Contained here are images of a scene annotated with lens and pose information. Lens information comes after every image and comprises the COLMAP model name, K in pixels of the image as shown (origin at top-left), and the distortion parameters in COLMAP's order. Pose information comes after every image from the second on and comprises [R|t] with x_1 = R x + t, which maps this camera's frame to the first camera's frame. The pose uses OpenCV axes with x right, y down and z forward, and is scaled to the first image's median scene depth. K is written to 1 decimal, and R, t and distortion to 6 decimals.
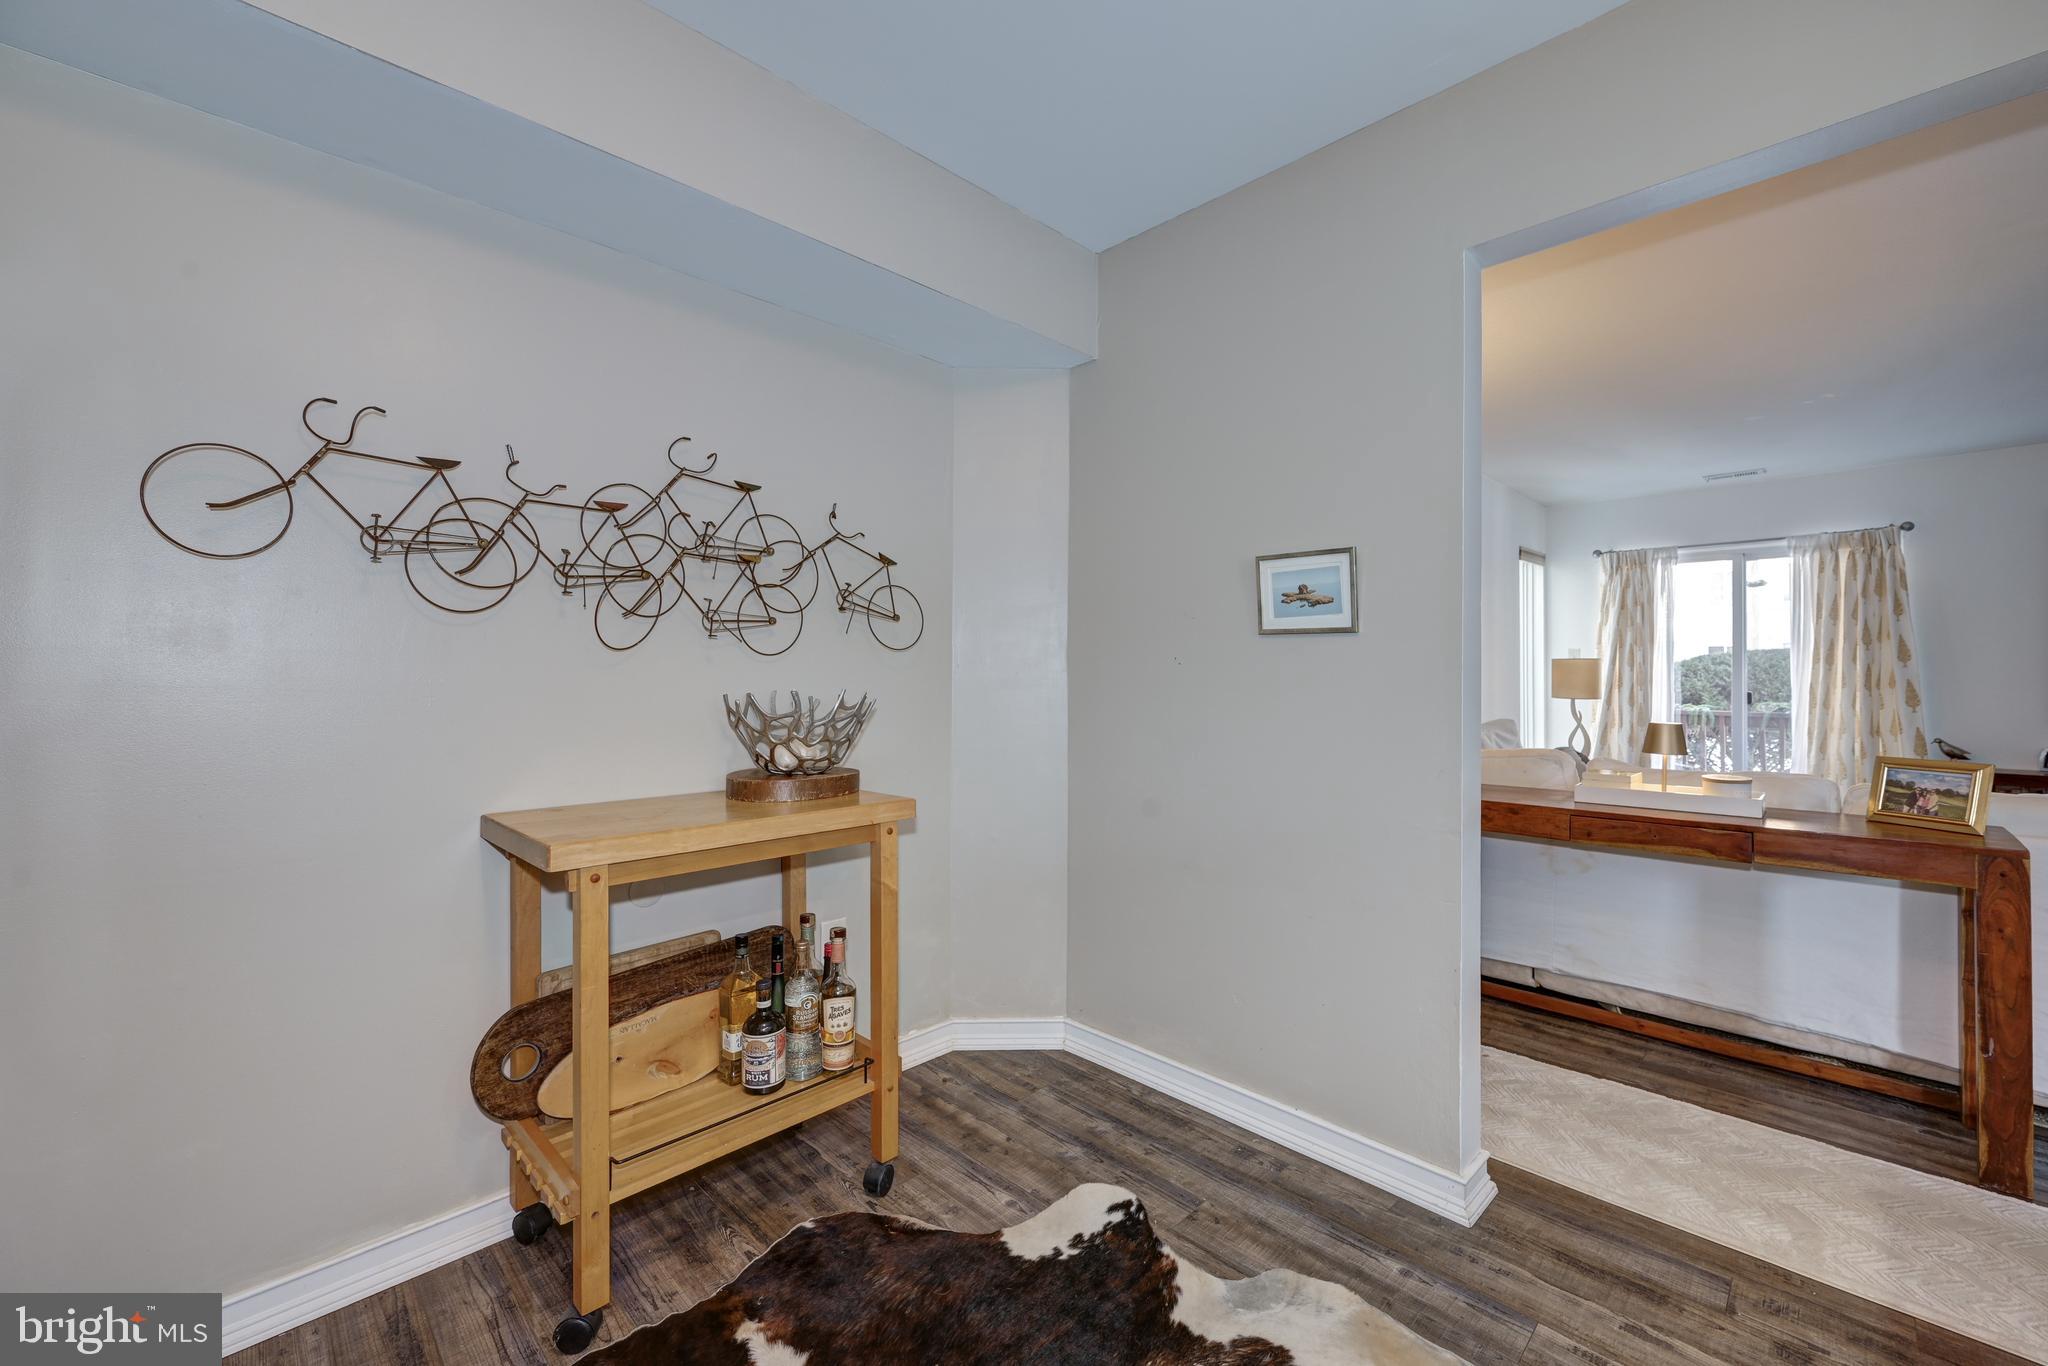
lens RADIAL K [[832.4, 0, 1044.7], [0, 832.4, 676.0], [0, 0, 1]] dist [-0.001955, -0.000201]
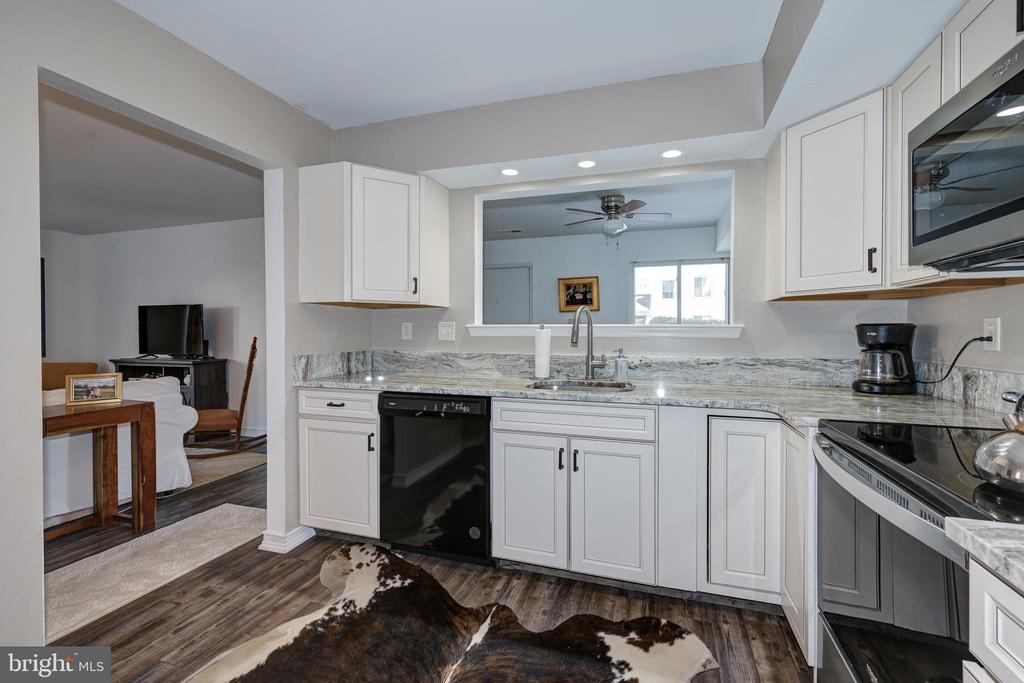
lens RADIAL K [[405.7, 0, 528.3], [0, 405.7, 336.6], [0, 0, 1]] dist [0.000804, 0.000177]
pose [[-0.453372, -0.010694, 0.891257, -0.481991], [-0.000551, 0.999931, 0.011718, -0.015933], [-0.891321, 0.004822, -0.453346, 0.449915]]
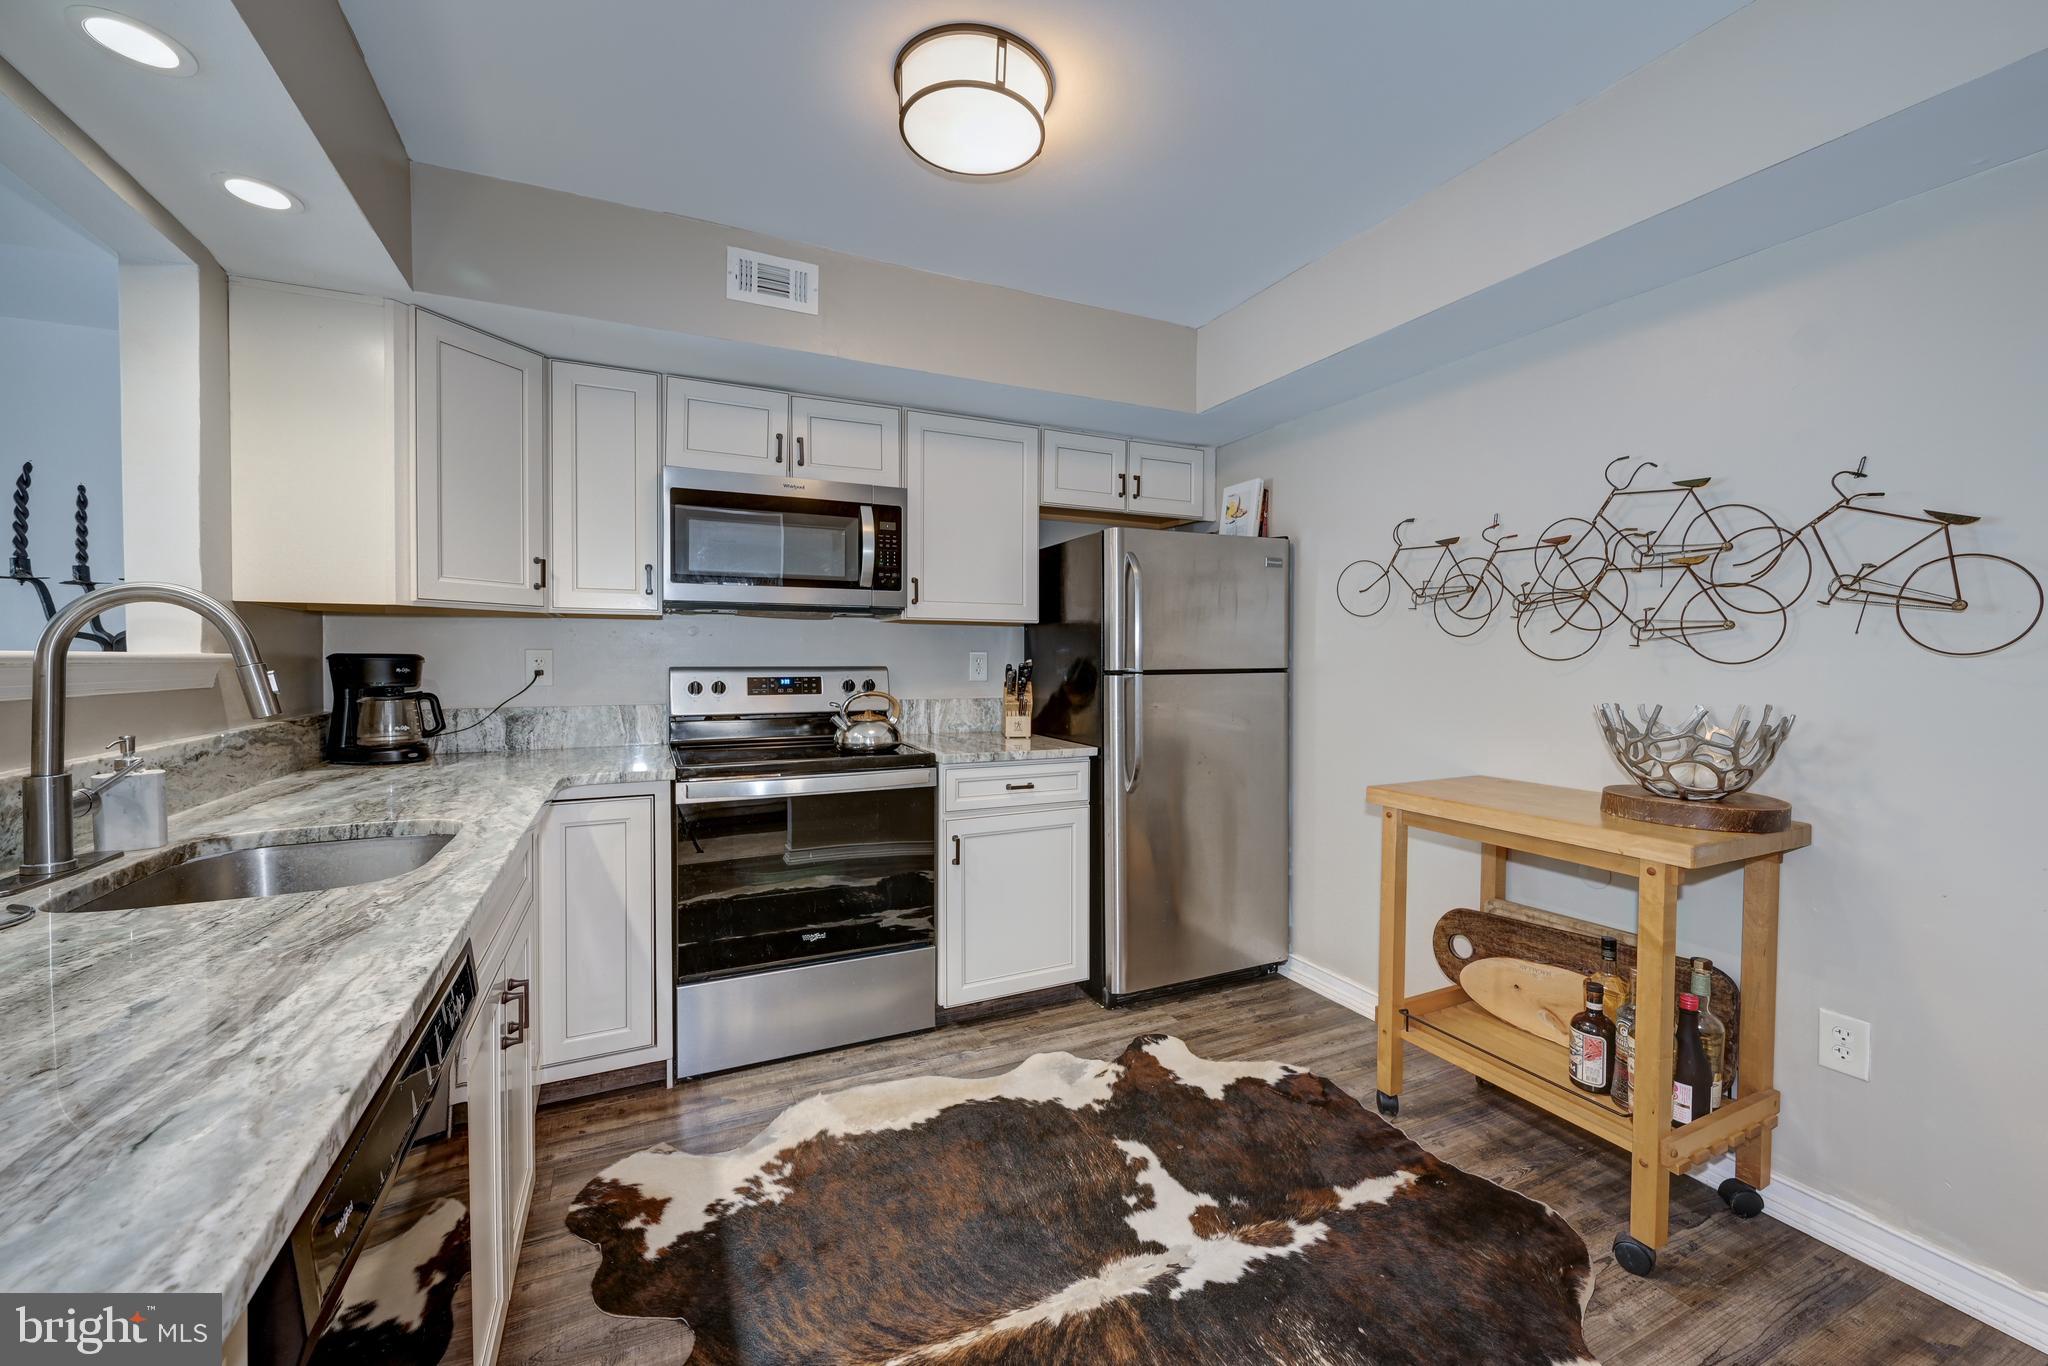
lens RADIAL K [[818.5, 0, 1066.1], [0, 818.5, 667.7], [0, 0, 1]] dist [0.000668, -0.000012]
pose [[-0.310093, 0.018785, -0.950521, 0.726501], [-0.000156, 0.999804, 0.019810, -0.038928], [0.950706, 0.006291, -0.310029, 0.612273]]
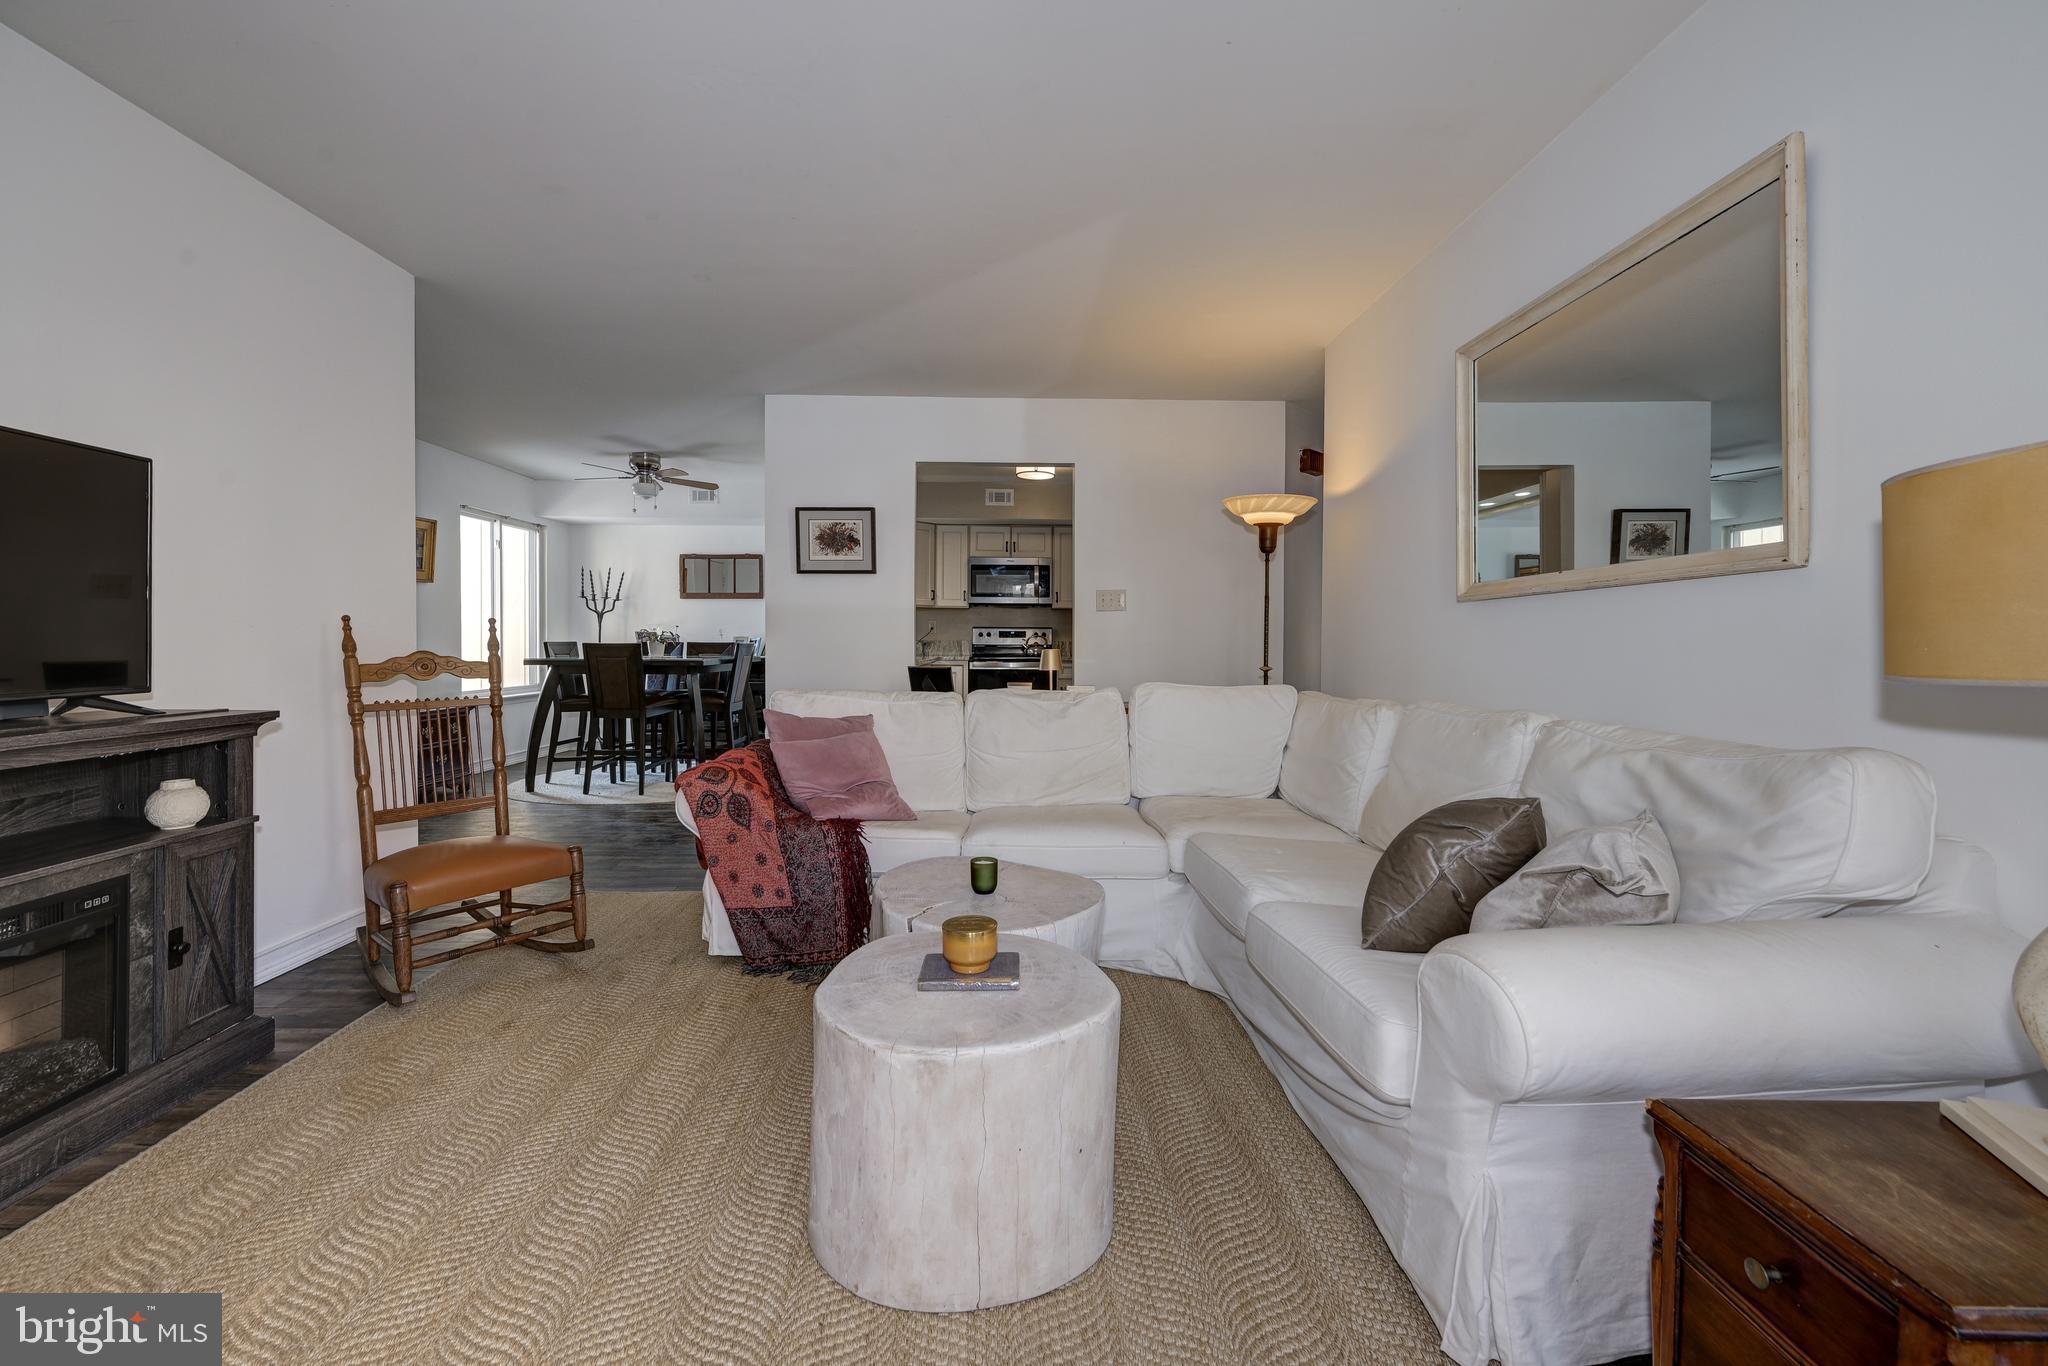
lens RADIAL K [[812.2, 0, 1020.1], [0, 812.2, 644.9], [0, 0, 1]] dist [0.000000, -0.000271]
pose [[-0.695852, 0.003554, -0.718176, 2.146208], [-0.001512, 0.999978, 0.006414, 0.046313], [0.718184, 0.005549, -0.695832, 2.297721]]
